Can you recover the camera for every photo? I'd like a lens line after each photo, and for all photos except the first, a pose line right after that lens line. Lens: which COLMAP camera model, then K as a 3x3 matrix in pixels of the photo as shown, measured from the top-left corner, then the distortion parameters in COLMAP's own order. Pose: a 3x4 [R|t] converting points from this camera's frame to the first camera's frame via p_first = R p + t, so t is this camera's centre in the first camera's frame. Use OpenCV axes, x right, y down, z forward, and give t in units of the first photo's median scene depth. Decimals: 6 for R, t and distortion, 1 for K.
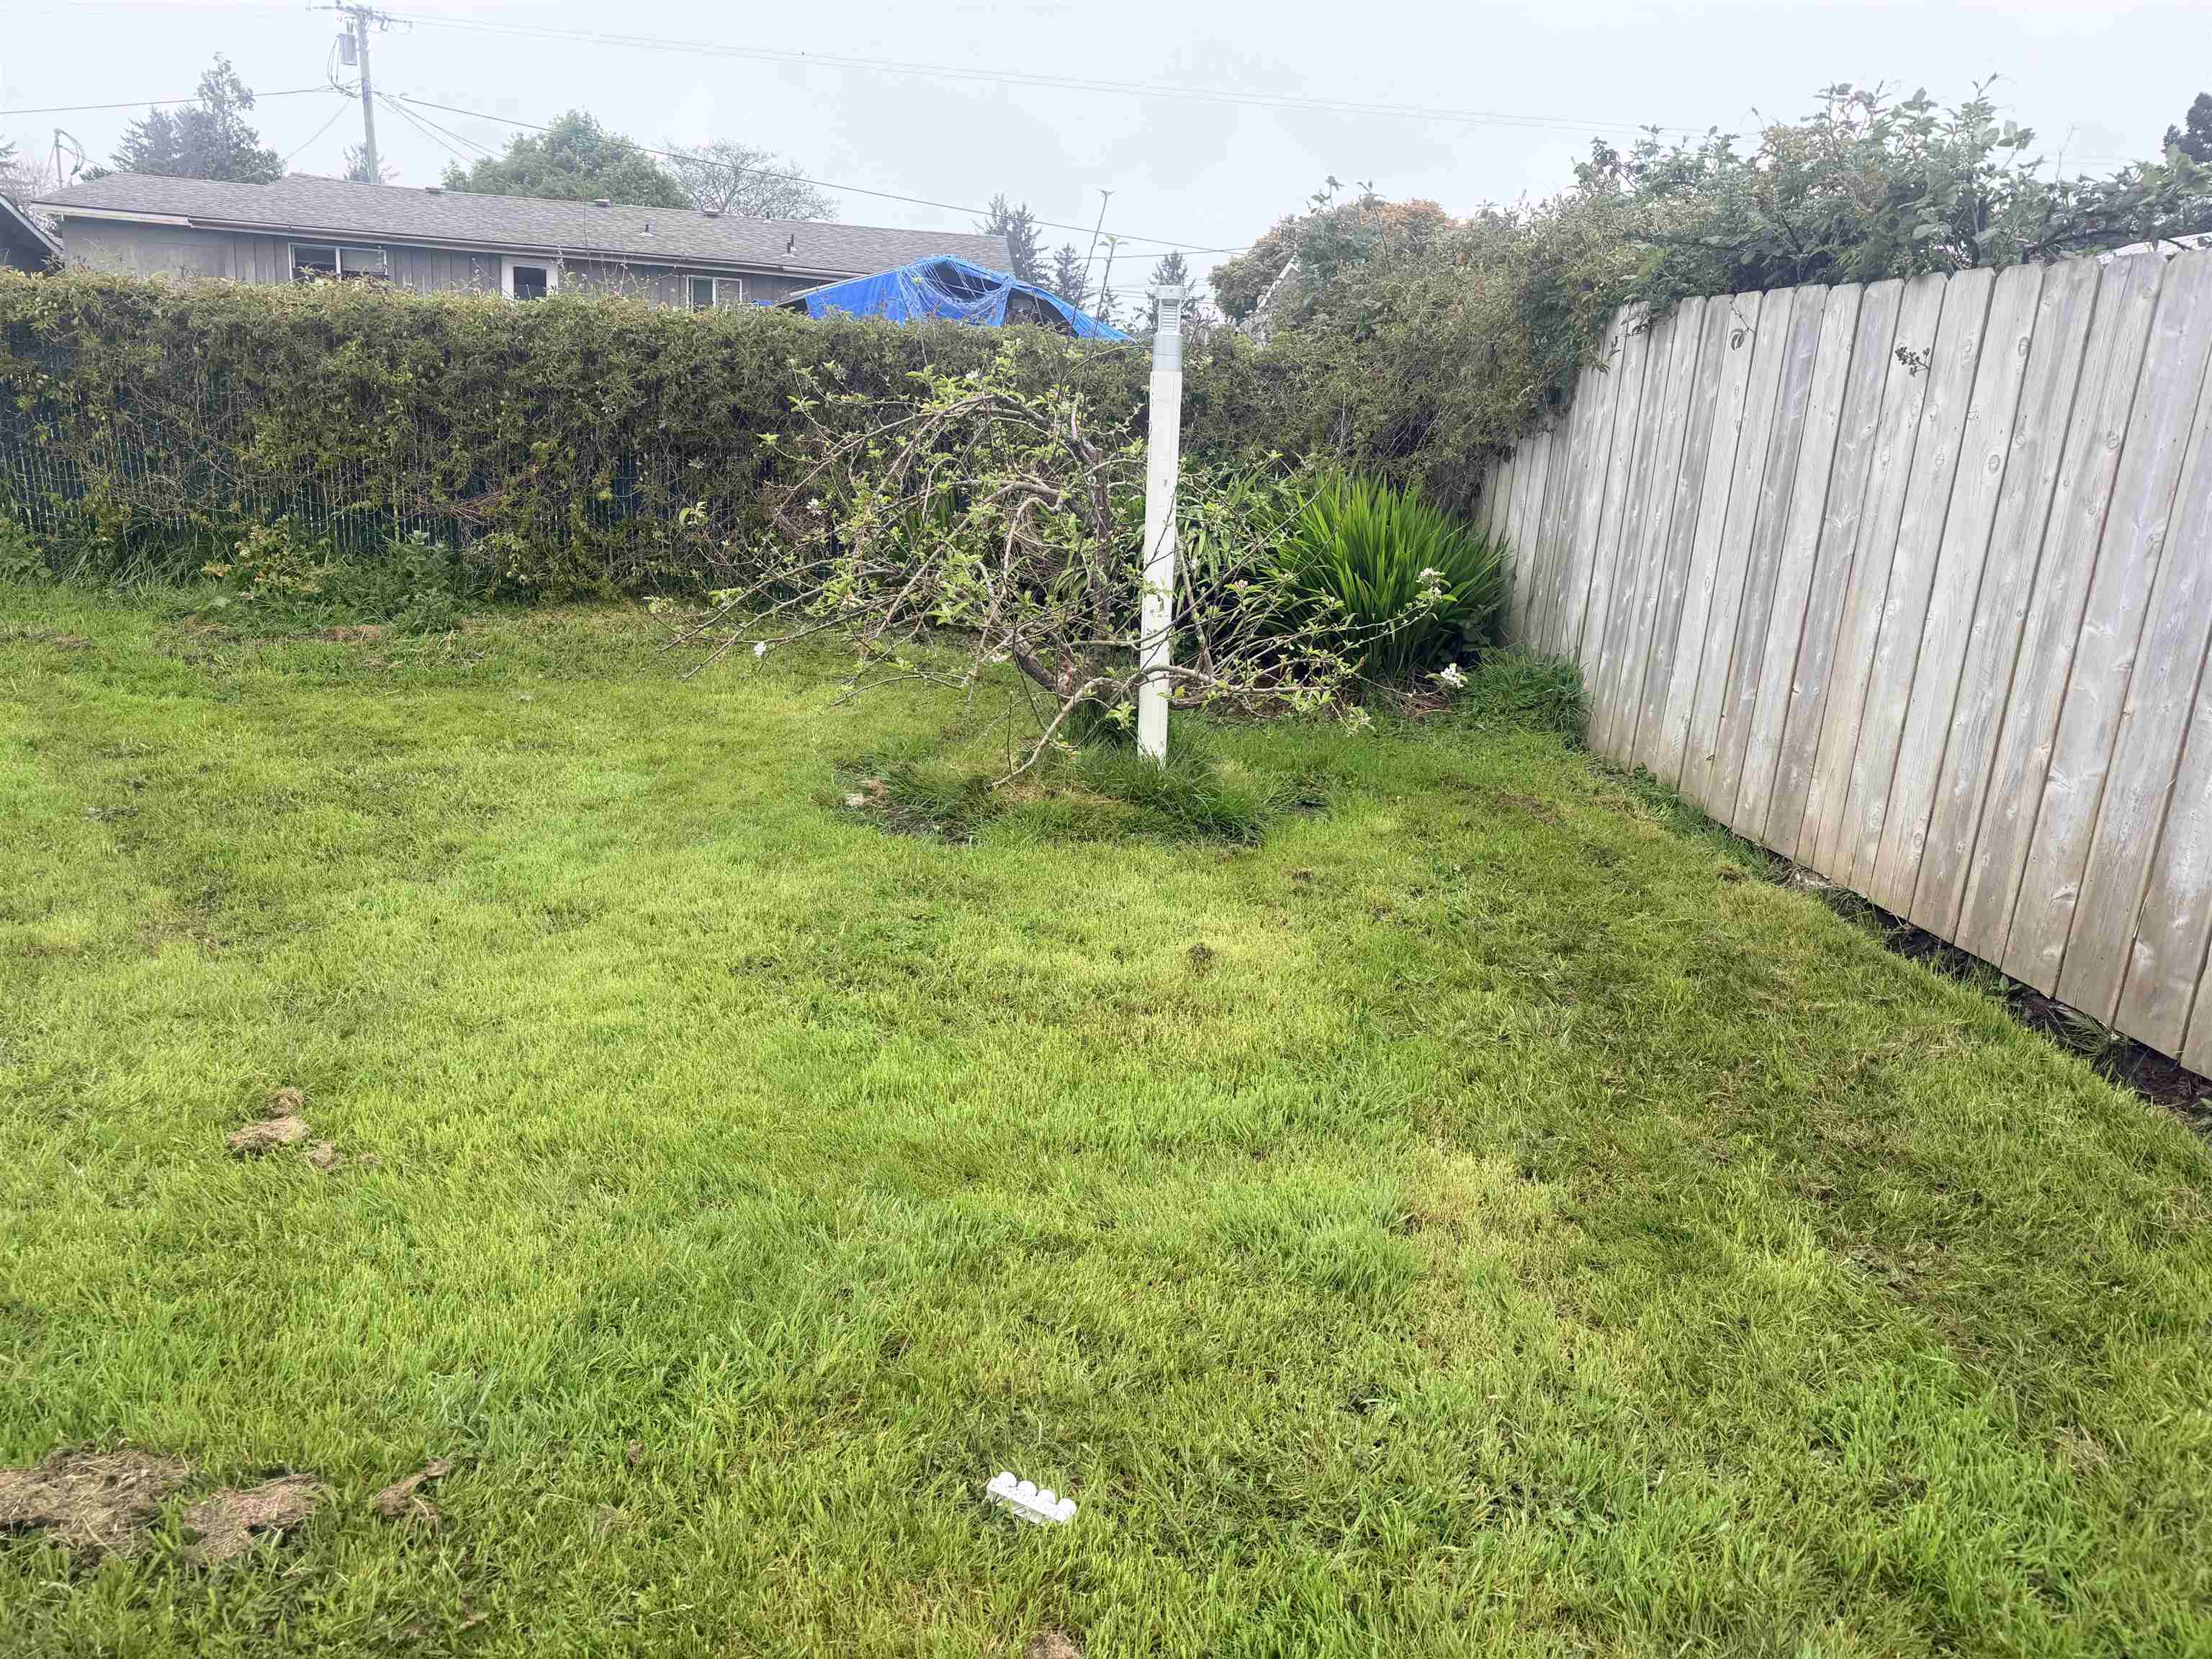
lens RADIAL K [[1575.3, 0, 1106.0], [0, 1575.3, 829.5], [0, 0, 1]] dist [0.088473, -0.117747]
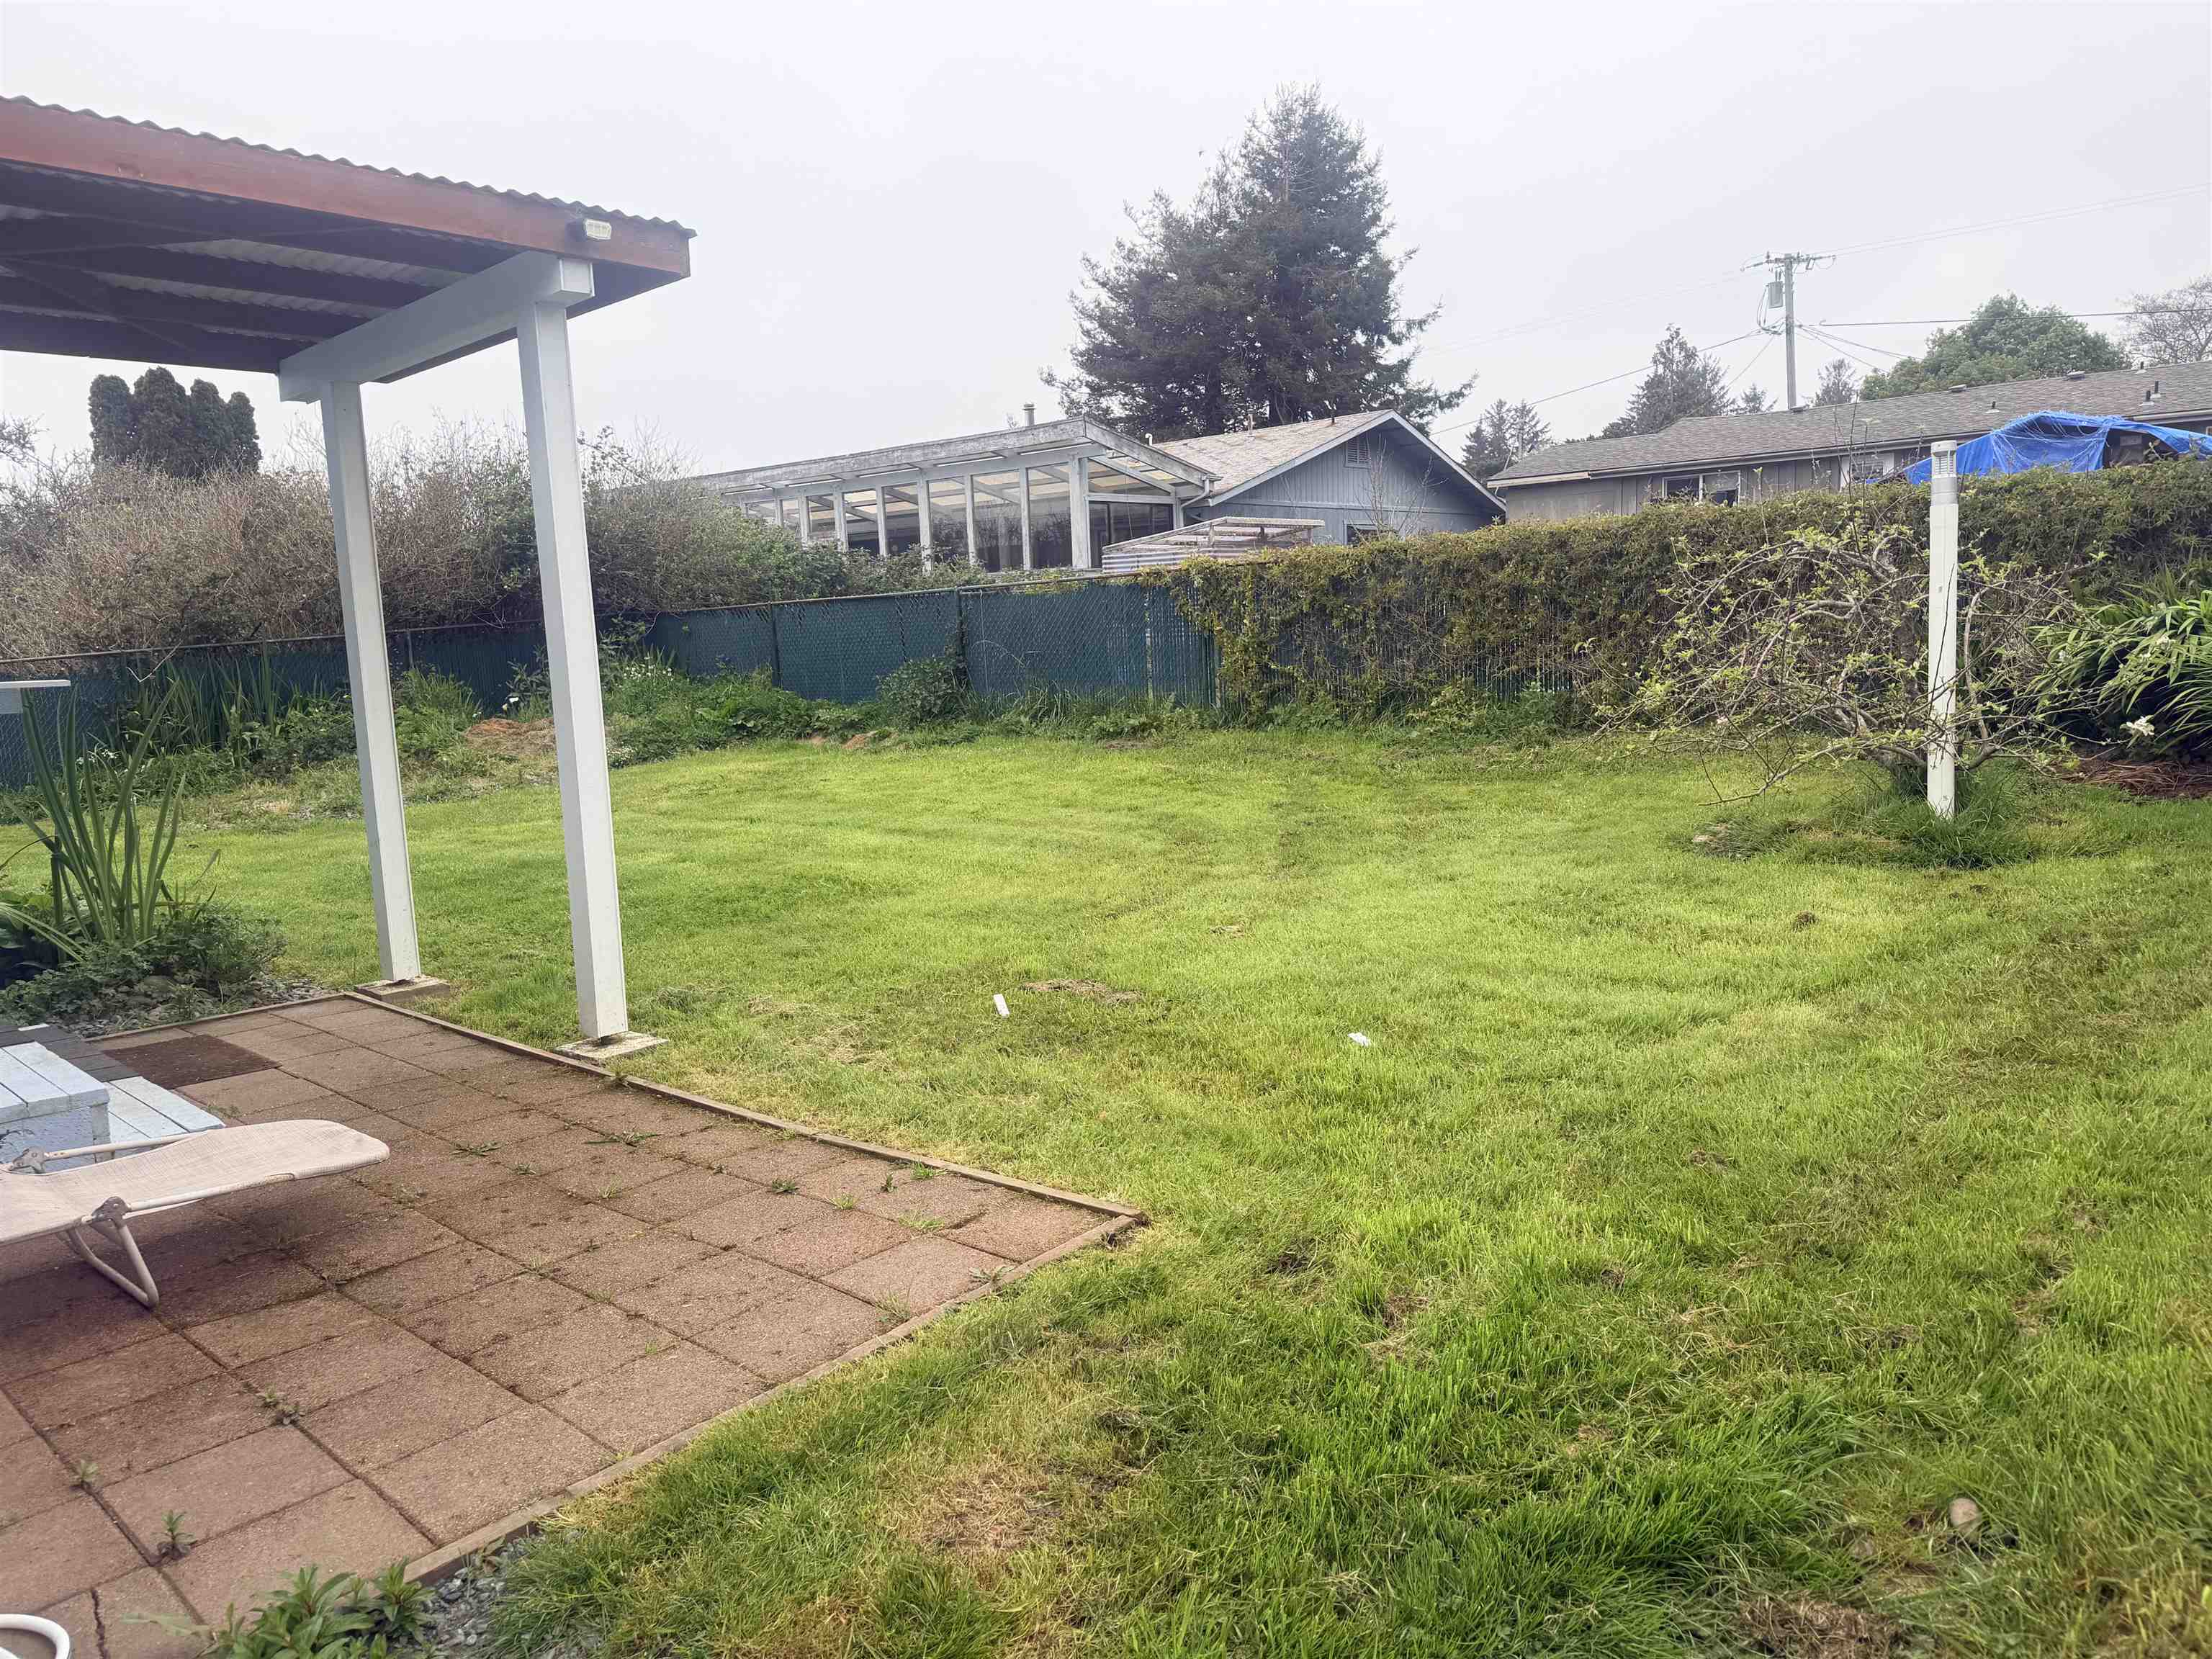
lens RADIAL K [[1575.3, 0, 1106.0], [0, 1575.3, 829.5], [0, 0, 1]] dist [0.088473, -0.117747]
pose [[0.650471, 0.004403, -0.759518, 0.400914], [-0.094713, 0.992648, -0.075360, 0.089915], [0.753603, 0.120956, 0.646106, -0.209704]]
